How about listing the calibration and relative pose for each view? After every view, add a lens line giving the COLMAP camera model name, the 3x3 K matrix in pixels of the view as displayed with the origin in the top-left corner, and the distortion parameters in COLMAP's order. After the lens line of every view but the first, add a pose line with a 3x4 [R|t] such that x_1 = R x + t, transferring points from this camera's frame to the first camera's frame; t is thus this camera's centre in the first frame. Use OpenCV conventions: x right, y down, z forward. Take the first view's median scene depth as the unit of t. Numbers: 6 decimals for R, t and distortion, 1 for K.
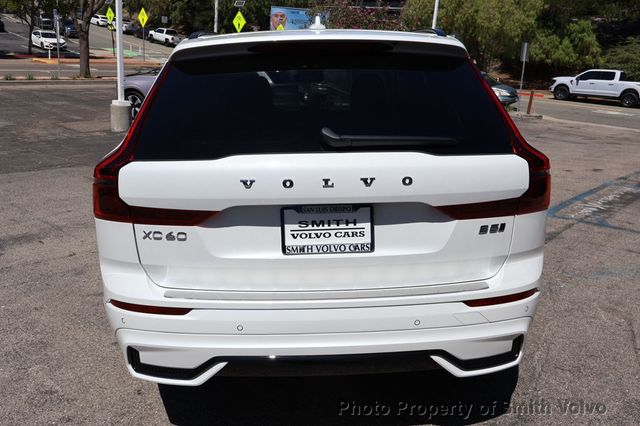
lens RADIAL K [[529.8, 0, 320.0], [0, 529.8, 213.0], [0, 0, 1]] dist [-0.006948, 0.002719]
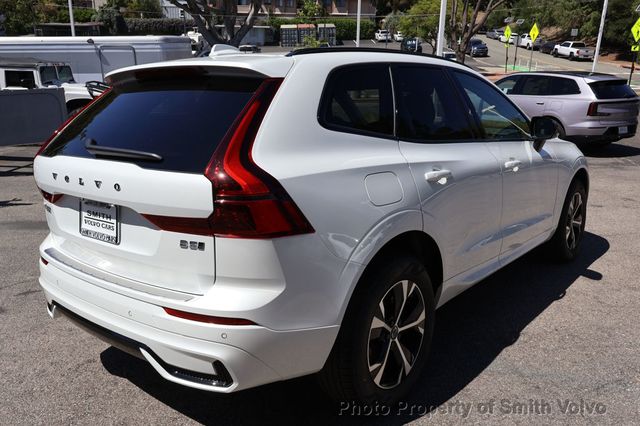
lens RADIAL K [[529.8, 0, 320.0], [0, 529.8, 213.0], [0, 0, 1]] dist [-0.006948, 0.002719]
pose [[0.741549, 0.139120, -0.656316, 1.161422], [-0.157241, 0.987056, 0.031566, -0.102040], [0.652212, 0.079792, 0.753825, 0.379737]]
